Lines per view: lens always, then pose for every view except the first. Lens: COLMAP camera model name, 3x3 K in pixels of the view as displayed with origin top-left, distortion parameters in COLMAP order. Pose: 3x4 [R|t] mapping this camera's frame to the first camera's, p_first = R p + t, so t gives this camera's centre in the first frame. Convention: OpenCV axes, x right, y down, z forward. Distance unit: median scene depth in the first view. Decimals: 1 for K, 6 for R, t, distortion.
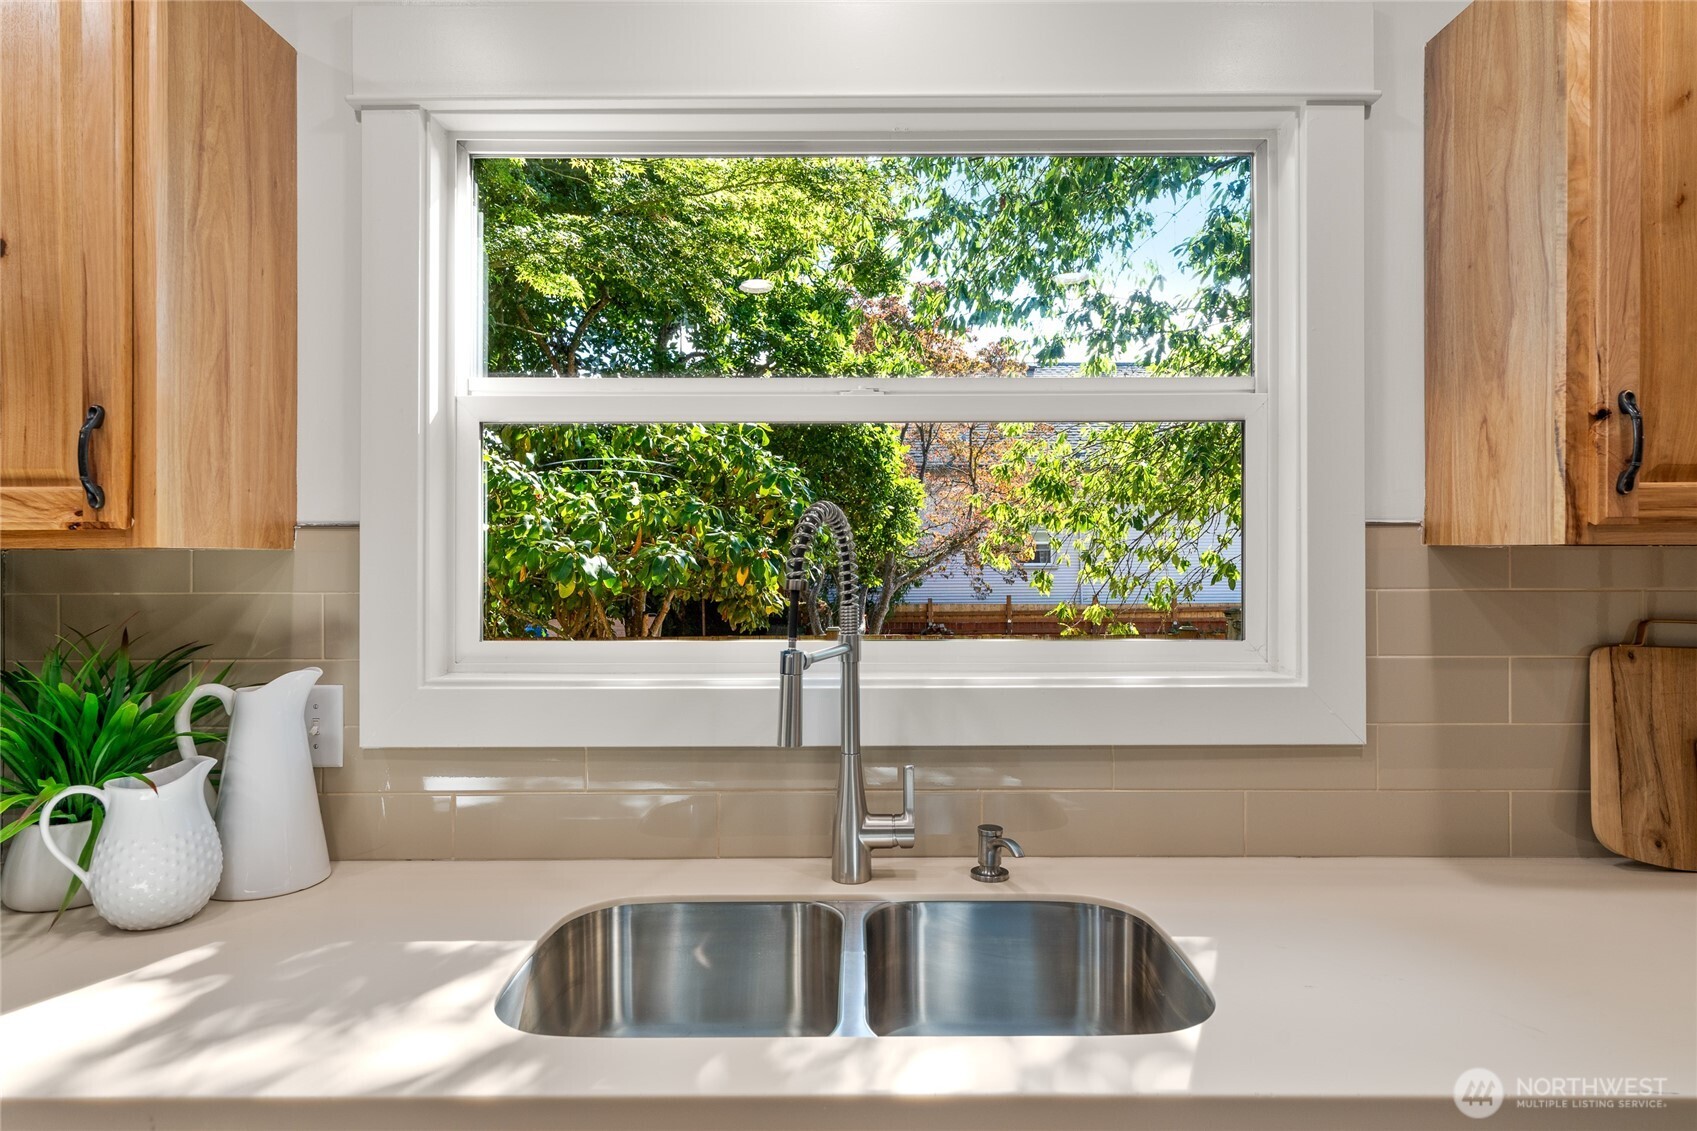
lens RADIAL K [[954.9, 0, 850.1], [0, 954.9, 557.4], [0, 0, 1]] dist [-0.016529, -0.000277]
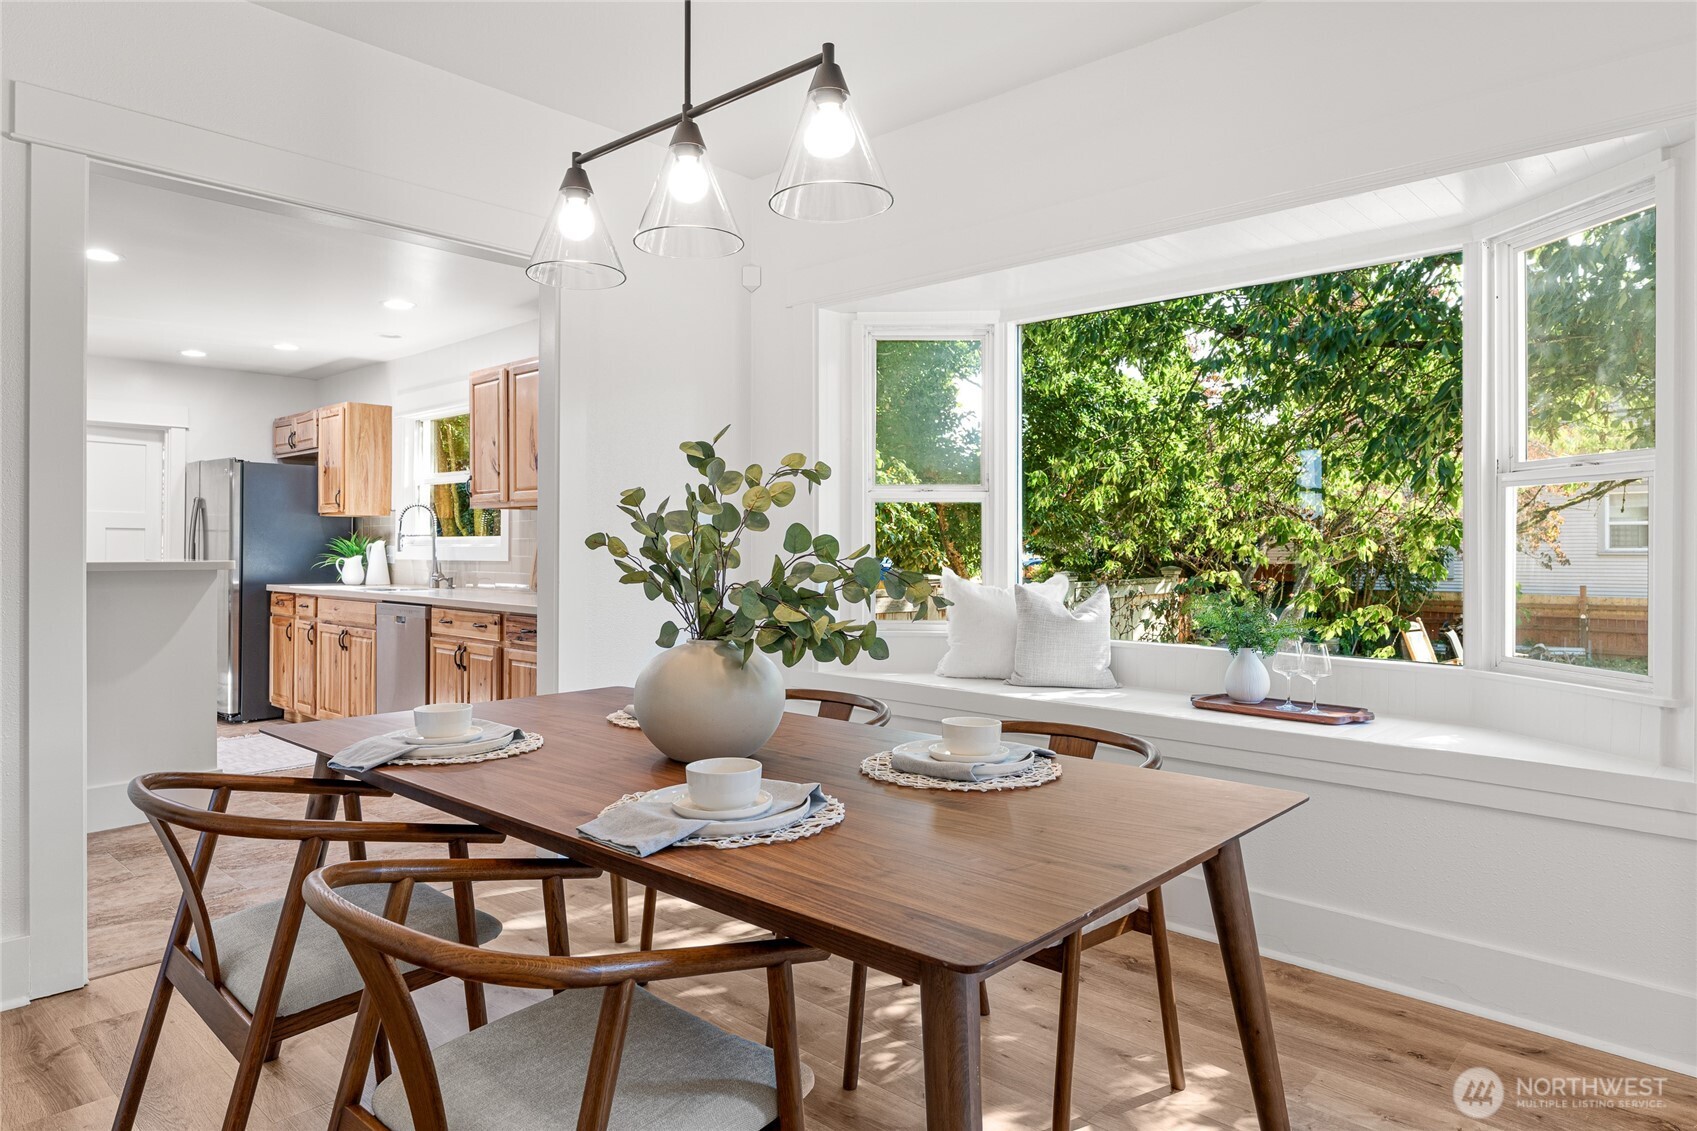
lens RADIAL K [[1028.7, 0, 842.4], [0, 1028.7, 552.6], [0, 0, 1]] dist [-0.001748, 0.001361]
pose [[0.740665, 0.009927, -0.671801, 4.862143], [-0.005507, 0.999947, 0.008703, 0.122978], [0.671852, -0.002746, 0.740680, -1.352381]]
